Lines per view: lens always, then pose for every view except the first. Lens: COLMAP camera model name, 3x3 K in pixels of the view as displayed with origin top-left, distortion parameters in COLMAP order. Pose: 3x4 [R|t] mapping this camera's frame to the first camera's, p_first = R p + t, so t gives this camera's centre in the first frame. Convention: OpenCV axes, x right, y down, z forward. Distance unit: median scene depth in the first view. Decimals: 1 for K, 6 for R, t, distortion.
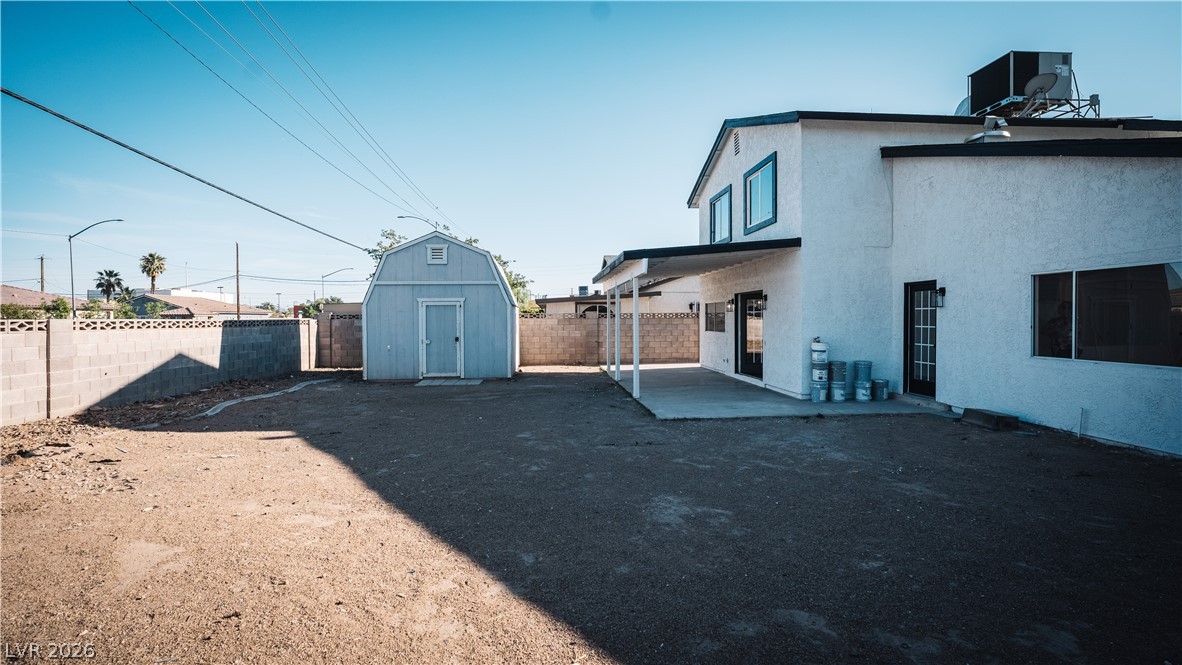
lens RADIAL K [[526.3, 0, 586.6], [0, 526.3, 328.6], [0, 0, 1]] dist [-0.010864, 0.002670]
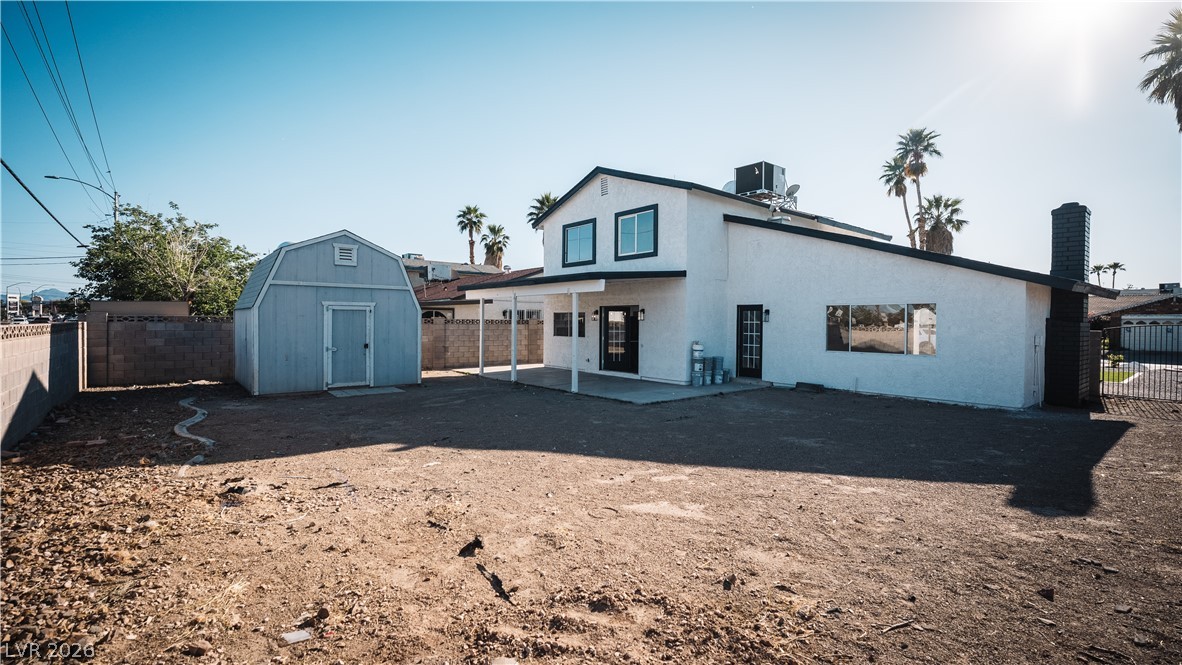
lens RADIAL K [[526.3, 0, 586.0], [0, 526.3, 331.1], [0, 0, 1]] dist [-0.010864, 0.002670]
pose [[0.817655, 0.002017, 0.575705, -0.472418], [-0.001572, 0.999998, -0.001270, -0.006216], [-0.575706, 0.000133, 0.817657, -0.002248]]
